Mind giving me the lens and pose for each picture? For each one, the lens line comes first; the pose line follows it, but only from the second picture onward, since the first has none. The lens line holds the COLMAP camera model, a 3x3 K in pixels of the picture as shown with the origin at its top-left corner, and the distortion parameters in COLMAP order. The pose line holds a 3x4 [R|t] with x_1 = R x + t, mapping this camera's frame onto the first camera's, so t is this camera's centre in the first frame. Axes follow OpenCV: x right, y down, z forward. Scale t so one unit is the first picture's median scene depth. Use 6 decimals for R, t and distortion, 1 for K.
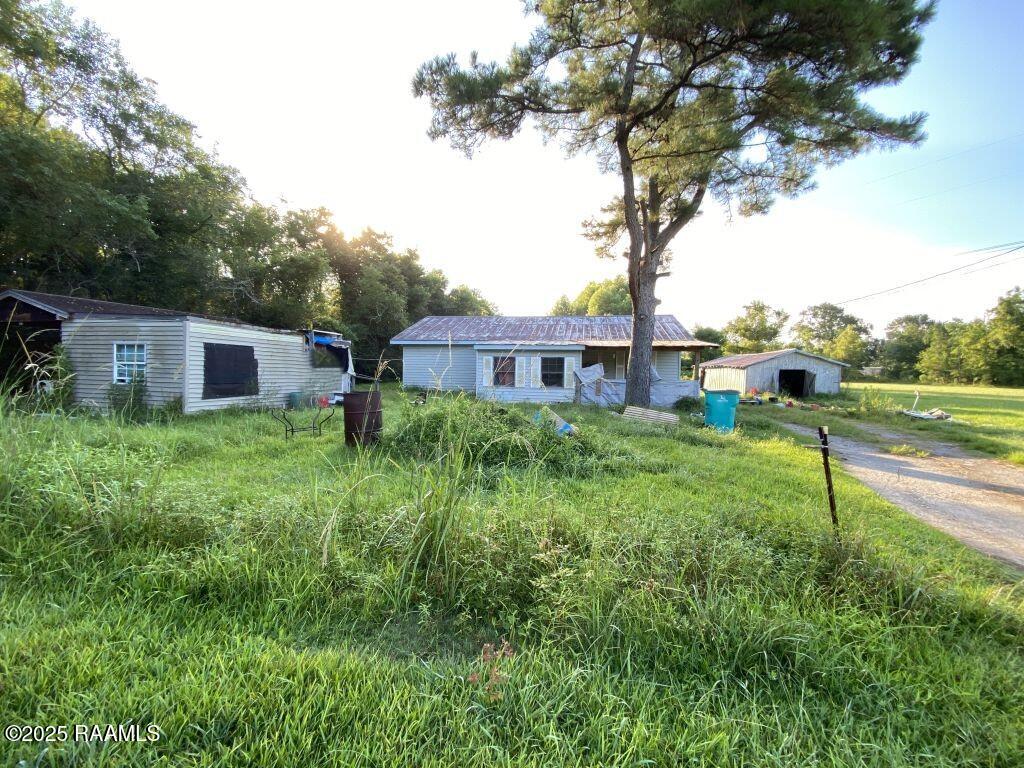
lens RADIAL K [[414.7, 0, 508.1], [0, 414.7, 383.7], [0, 0, 1]] dist [-0.000954, -0.000240]
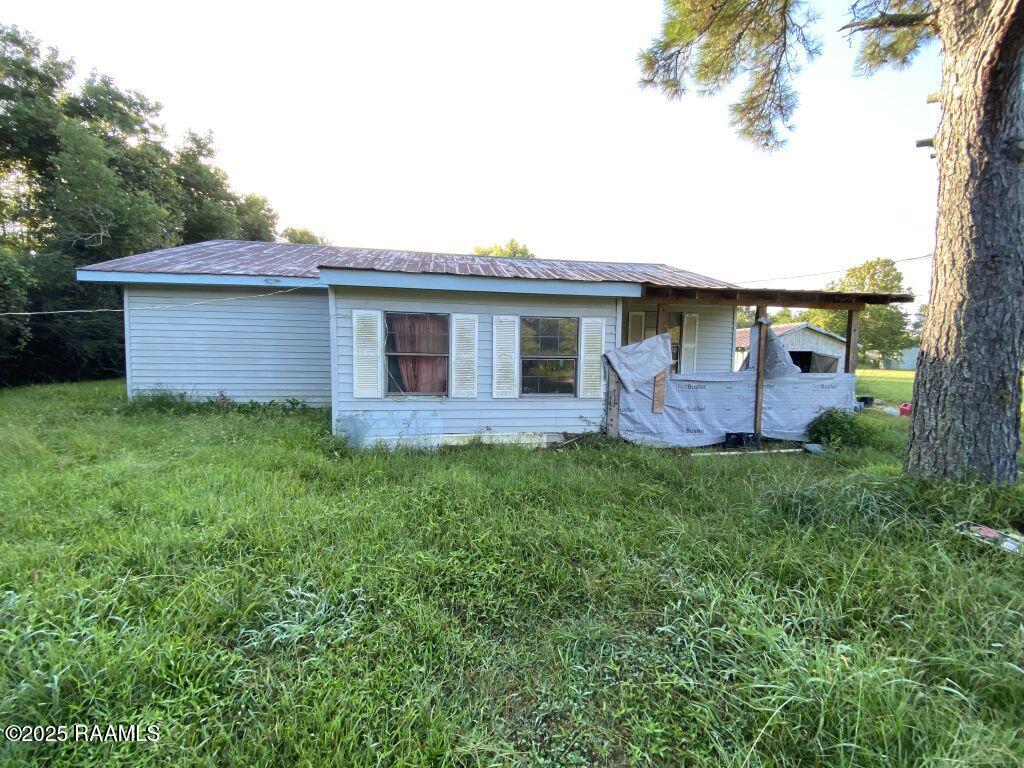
lens RADIAL K [[414.7, 0, 508.1], [0, 414.7, 383.7], [0, 0, 1]] dist [-0.000954, -0.000240]
pose [[0.945692, -0.023905, 0.324184, -0.052252], [0.010115, 0.998973, 0.044157, -0.019004], [-0.324907, -0.038480, 0.944963, 0.647971]]
